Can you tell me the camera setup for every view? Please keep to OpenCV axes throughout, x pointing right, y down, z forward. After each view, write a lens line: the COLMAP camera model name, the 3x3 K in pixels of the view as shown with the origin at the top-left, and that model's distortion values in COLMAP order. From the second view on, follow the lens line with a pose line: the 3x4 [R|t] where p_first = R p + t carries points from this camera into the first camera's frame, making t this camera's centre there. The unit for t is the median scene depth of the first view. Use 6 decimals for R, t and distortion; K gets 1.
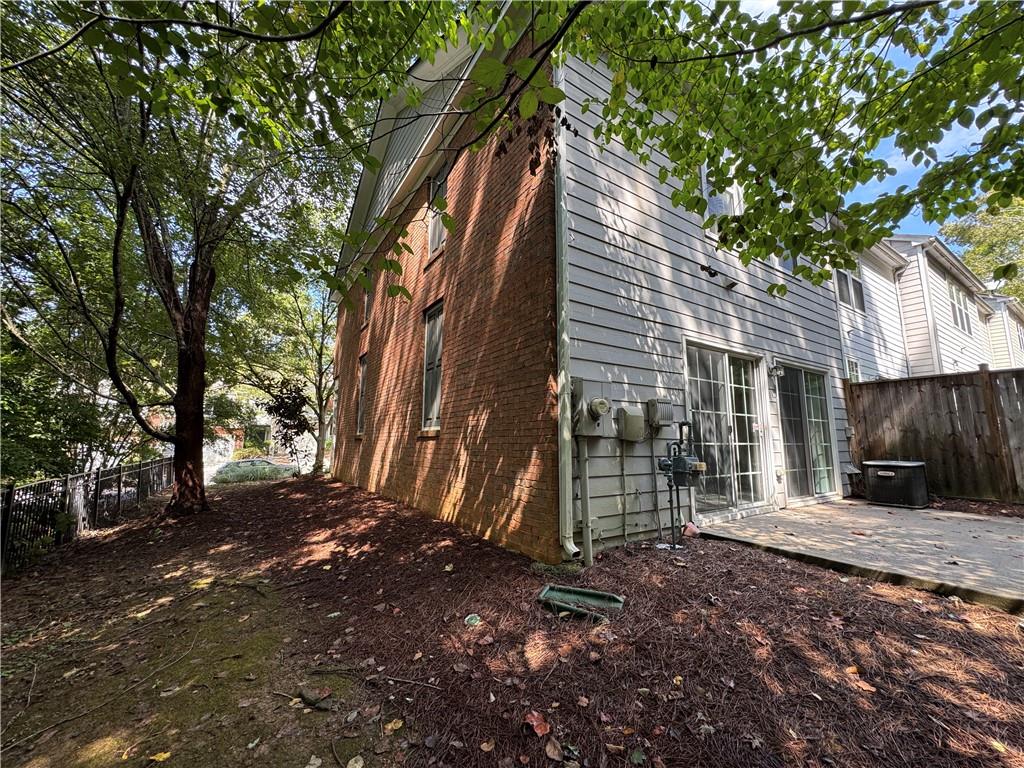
lens RADIAL K [[410.2, 0, 514.8], [0, 410.2, 382.9], [0, 0, 1]] dist [-0.009497, 0.000829]
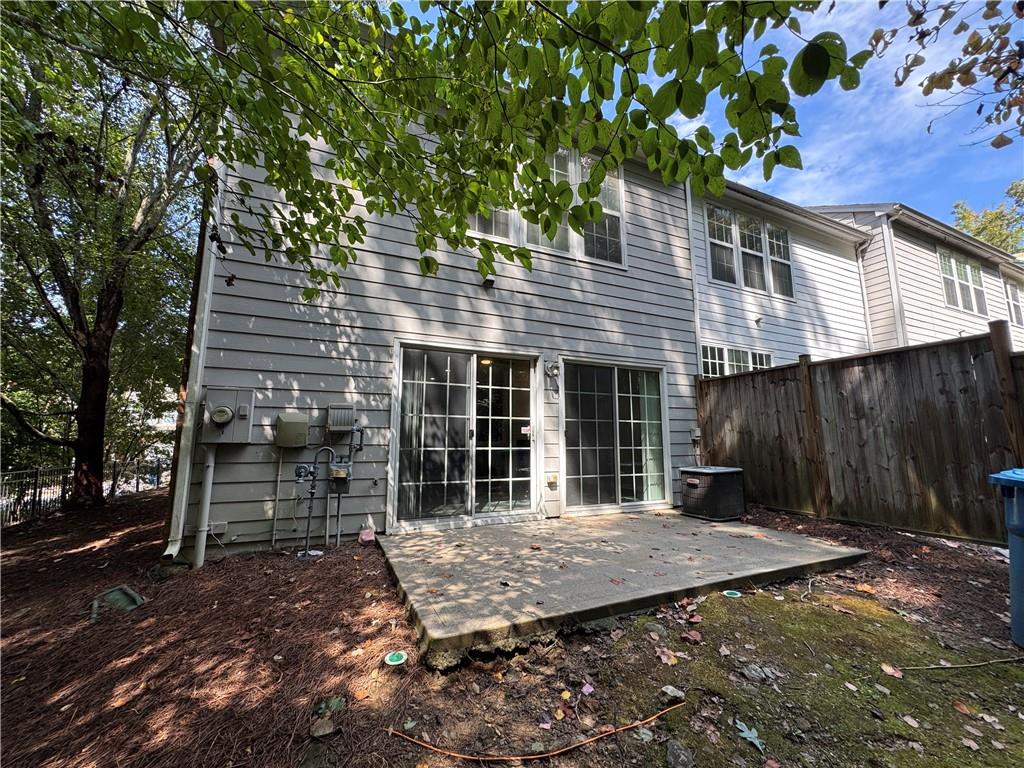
lens RADIAL K [[410.2, 0, 513.6], [0, 410.2, 385.7], [0, 0, 1]] dist [-0.009497, 0.000829]
pose [[0.989271, -0.023726, -0.144151, 0.719322], [0.024842, 0.999674, 0.005943, -0.001903], [0.143963, -0.009460, 0.989538, 0.061633]]
